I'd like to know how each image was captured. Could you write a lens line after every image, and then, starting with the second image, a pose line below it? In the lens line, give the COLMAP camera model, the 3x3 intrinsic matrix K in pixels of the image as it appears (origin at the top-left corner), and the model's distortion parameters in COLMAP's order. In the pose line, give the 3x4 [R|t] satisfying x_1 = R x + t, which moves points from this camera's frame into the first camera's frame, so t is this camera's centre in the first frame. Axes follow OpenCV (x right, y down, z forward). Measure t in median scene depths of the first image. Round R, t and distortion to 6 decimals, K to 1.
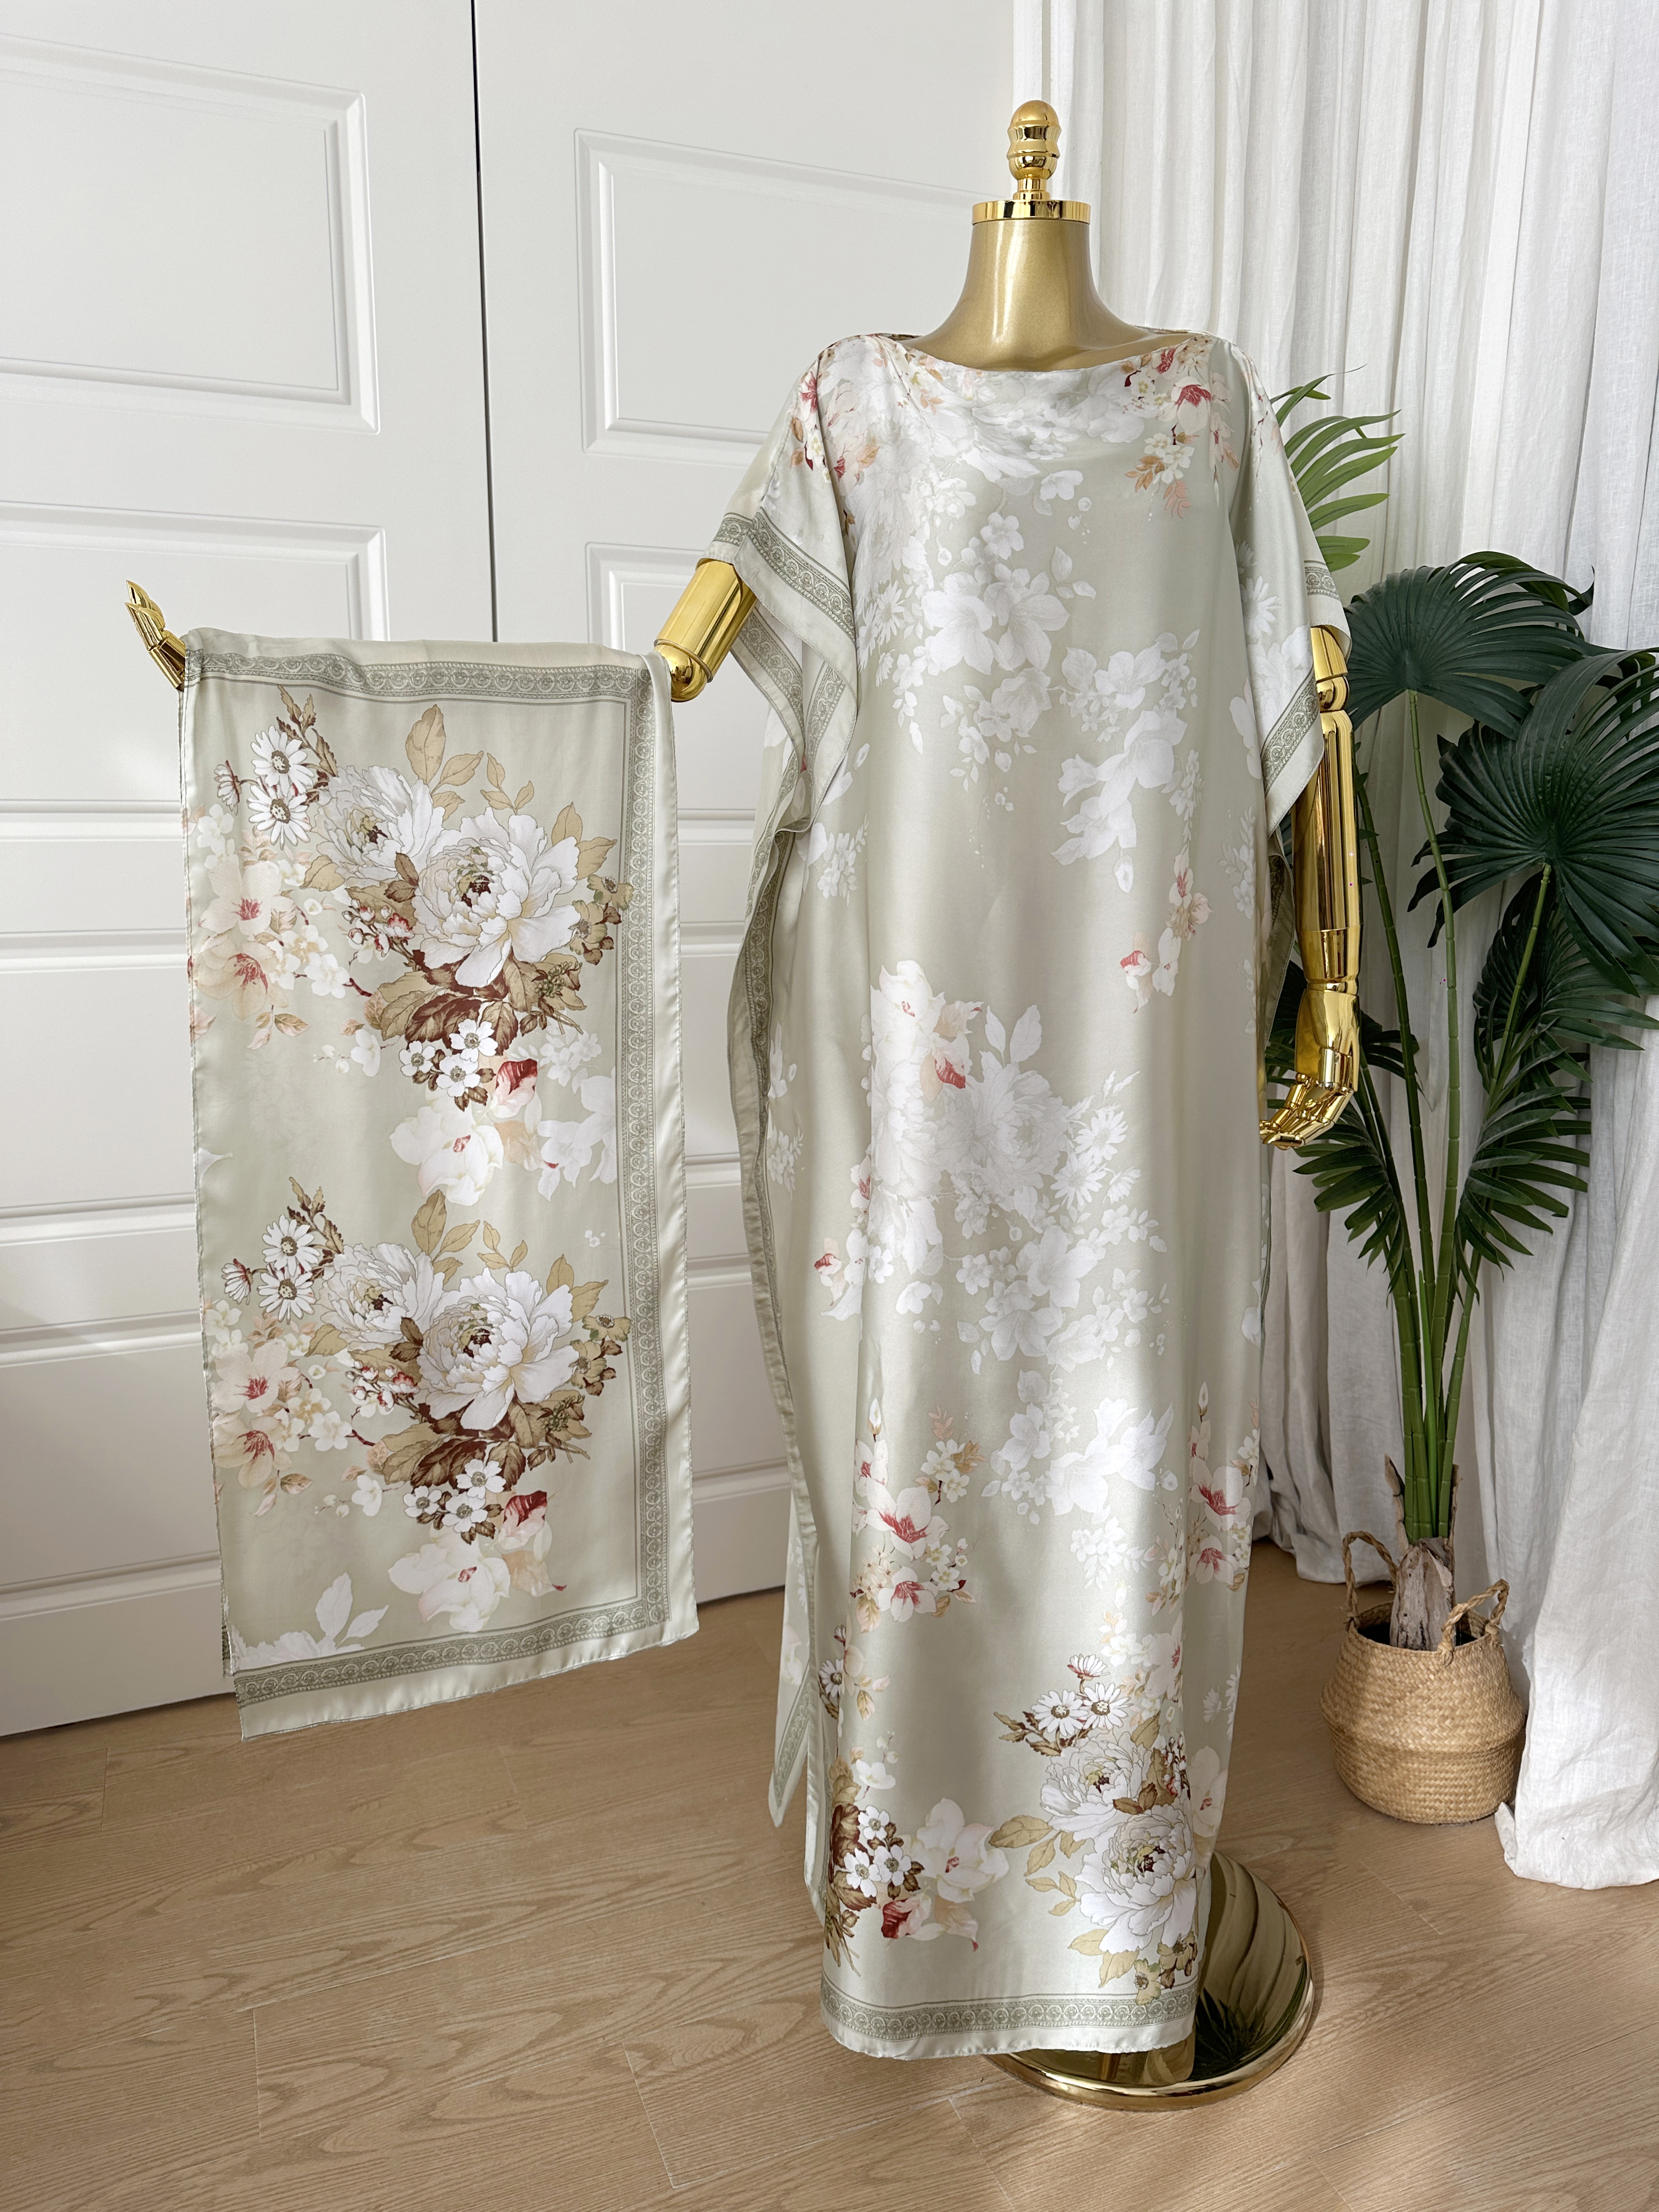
lens RADIAL K [[1569.0, 0, 837.8], [0, 1569.0, 1106.1], [0, 0, 1]] dist [-0.009968, -0.001380]
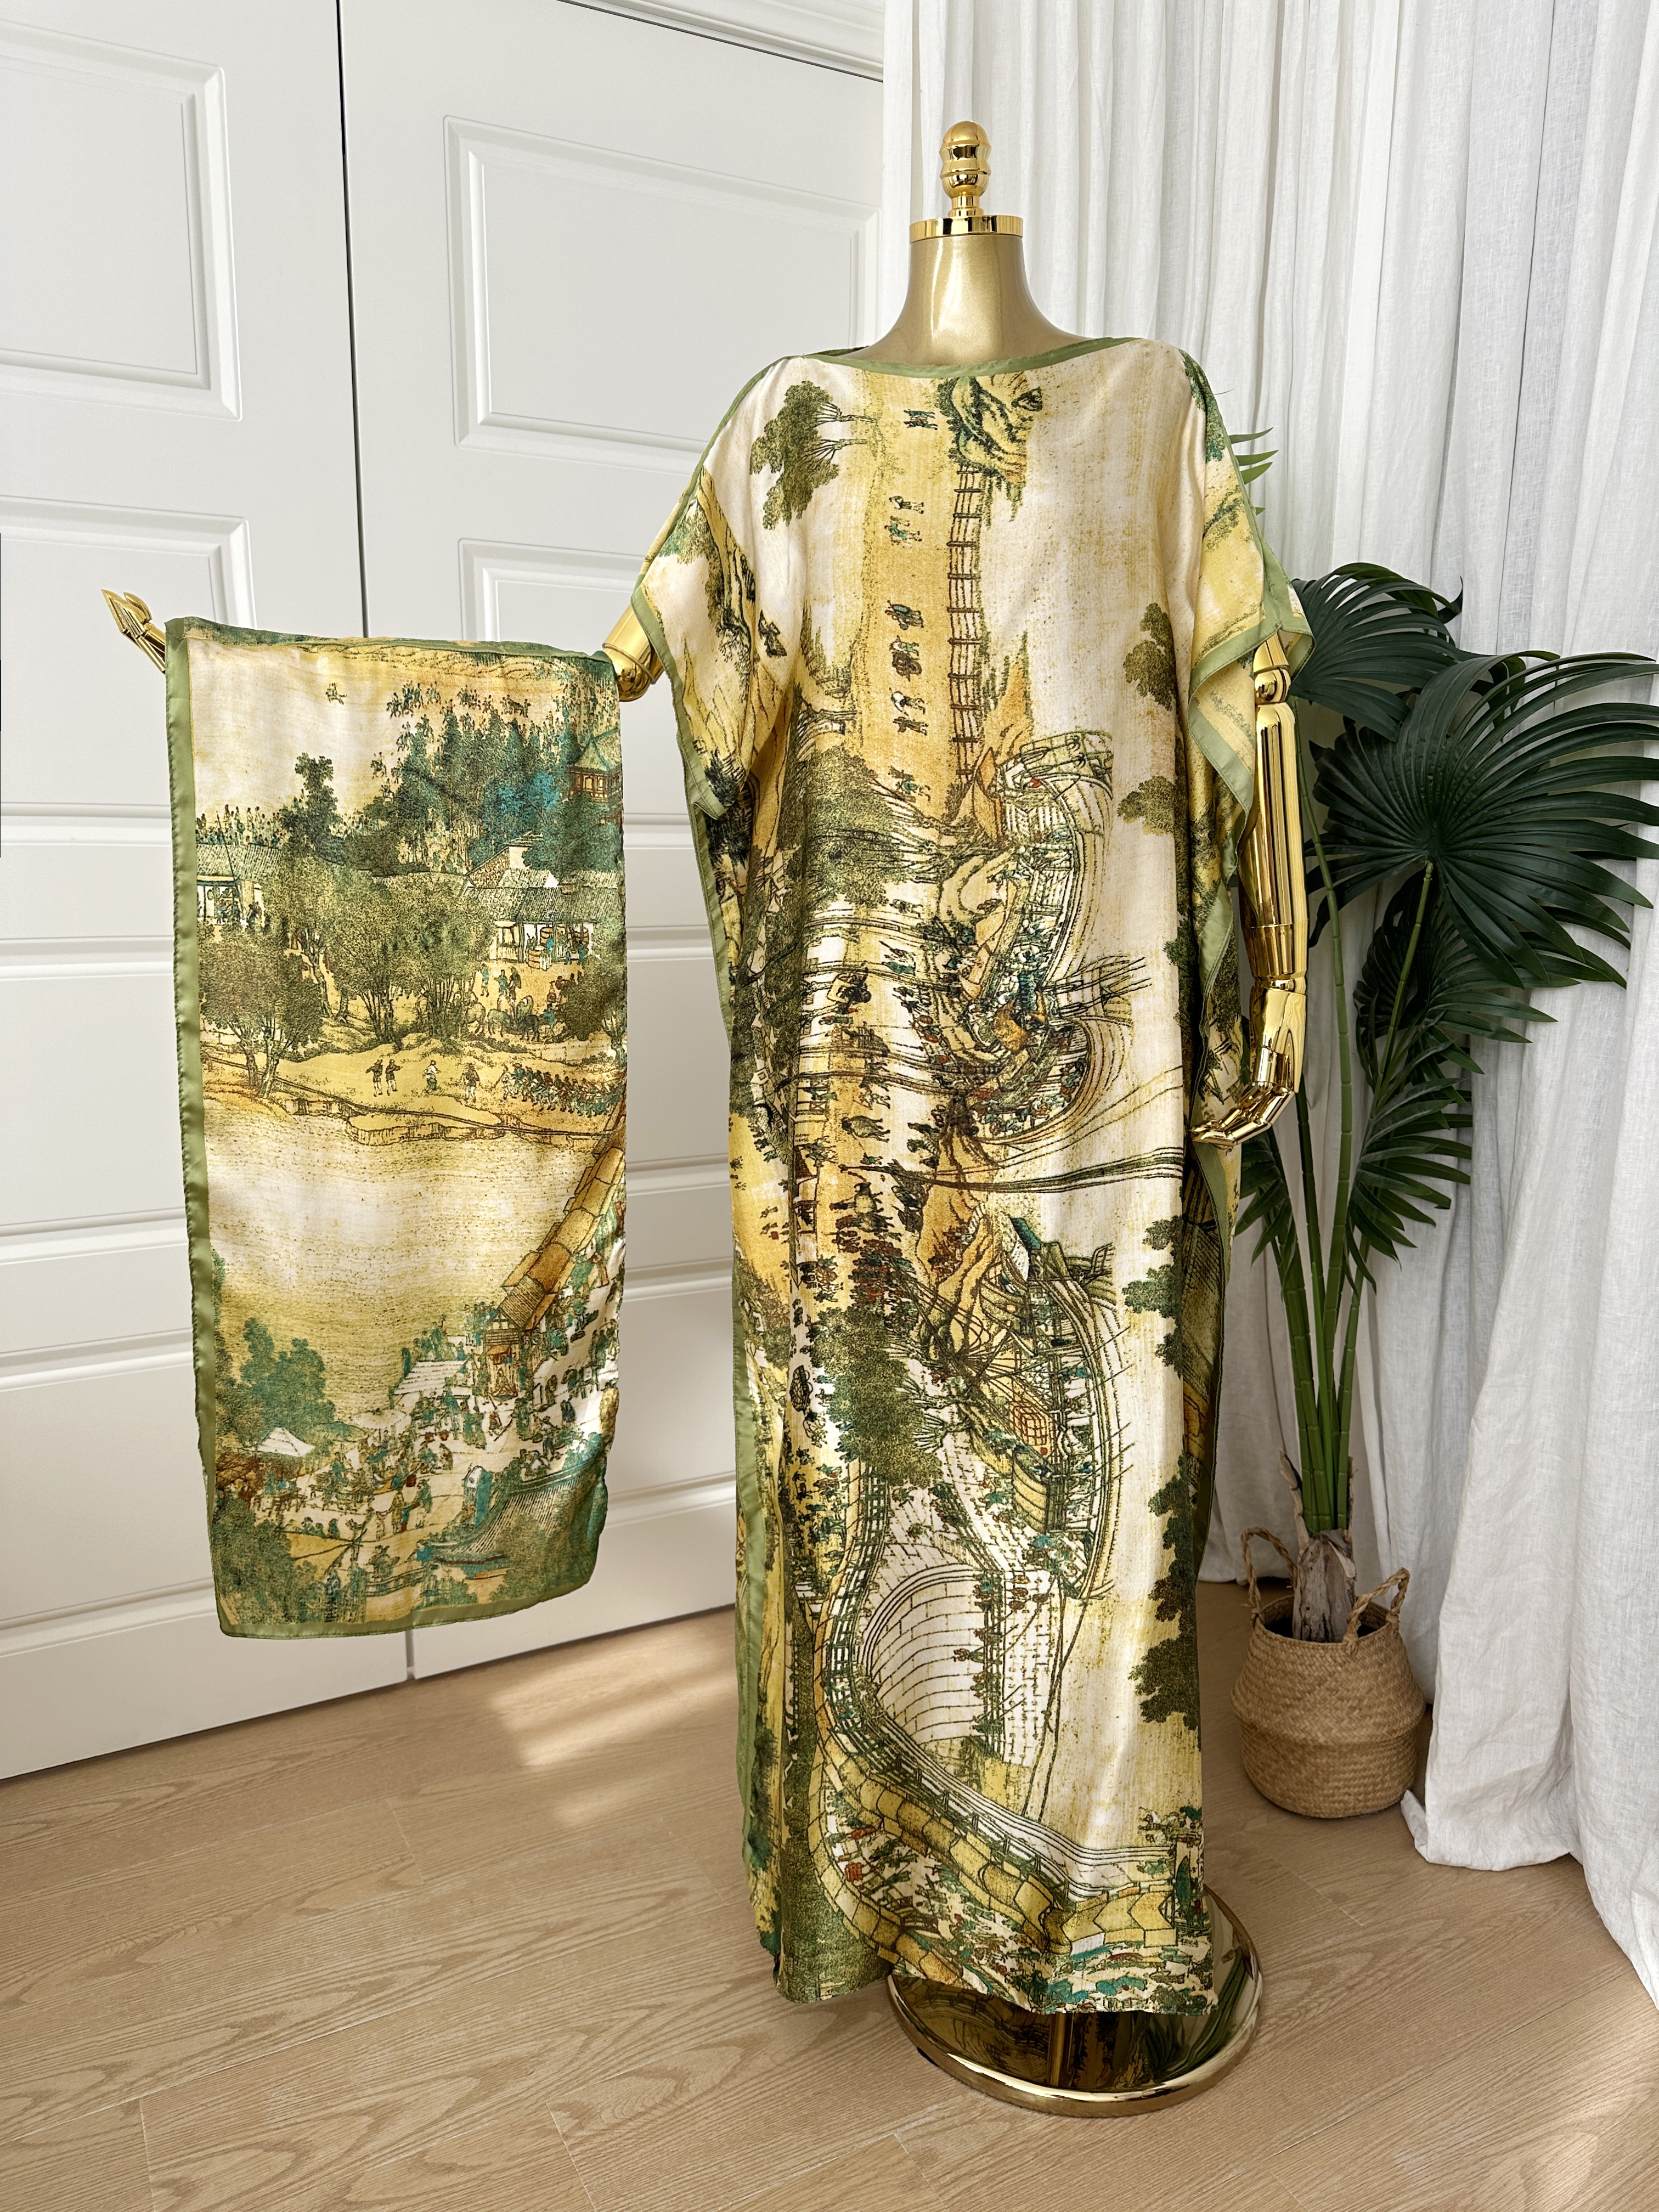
lens RADIAL K [[1569.0, 0, 819.4], [0, 1569.0, 1098.4], [0, 0, 1]] dist [-0.009968, -0.001380]
pose [[0.994491, -0.018708, 0.103135, -0.052894], [0.020982, 0.999559, -0.021006, 0.012758], [-0.102697, 0.023055, 0.994446, 0.025222]]
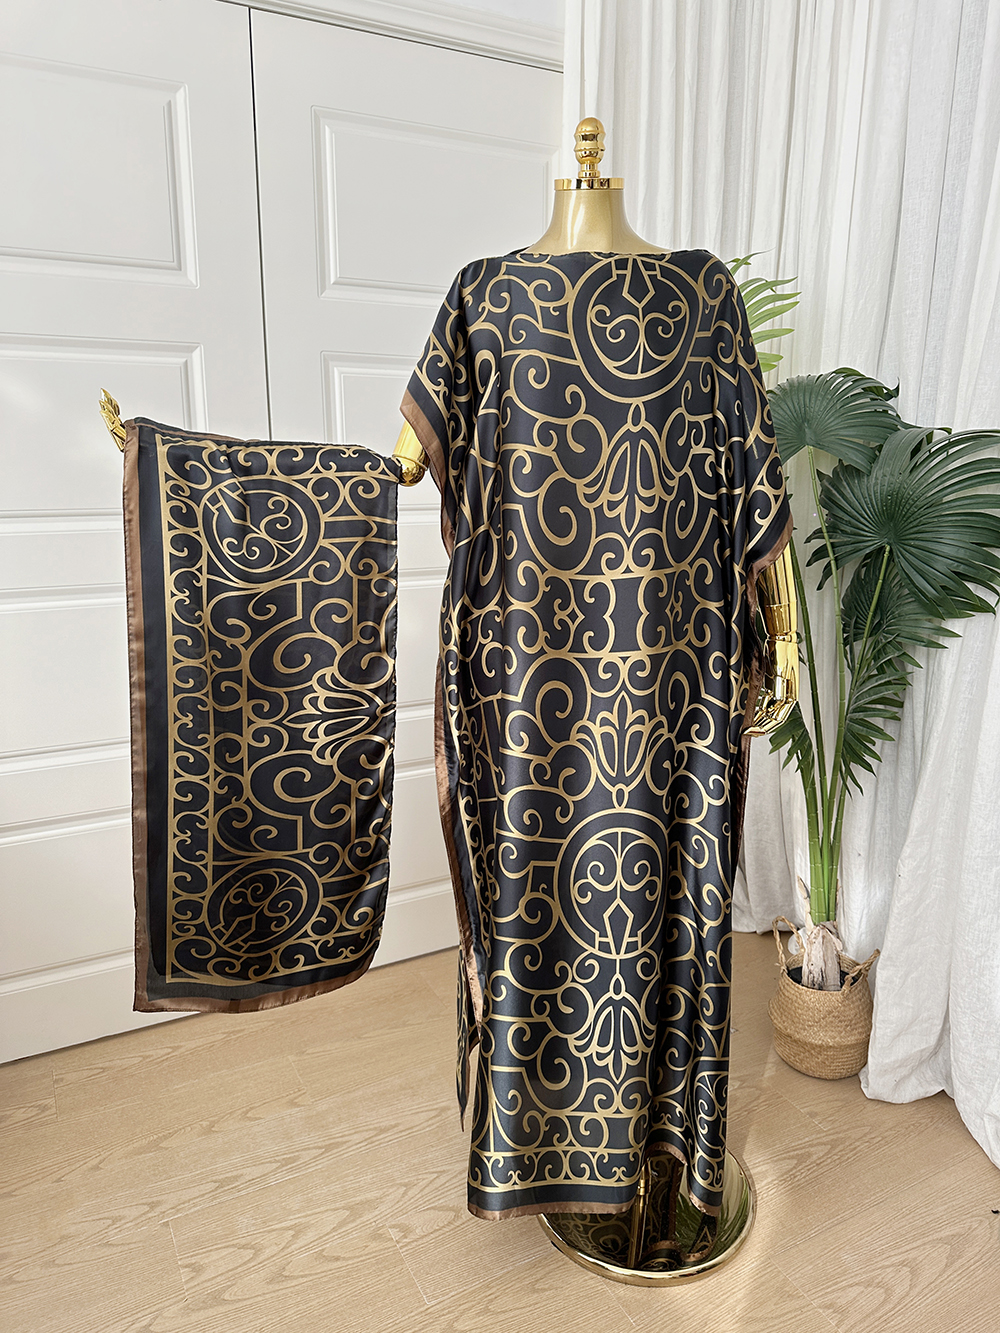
lens RADIAL K [[945.5, 0, 493.5], [0, 945.5, 662.1], [0, 0, 1]] dist [-0.009968, -0.001380]
pose [[0.995548, -0.022993, 0.091406, -0.088526], [0.020340, 0.999348, 0.029842, -0.058711], [-0.092032, -0.027850, 0.995366, -0.049023]]
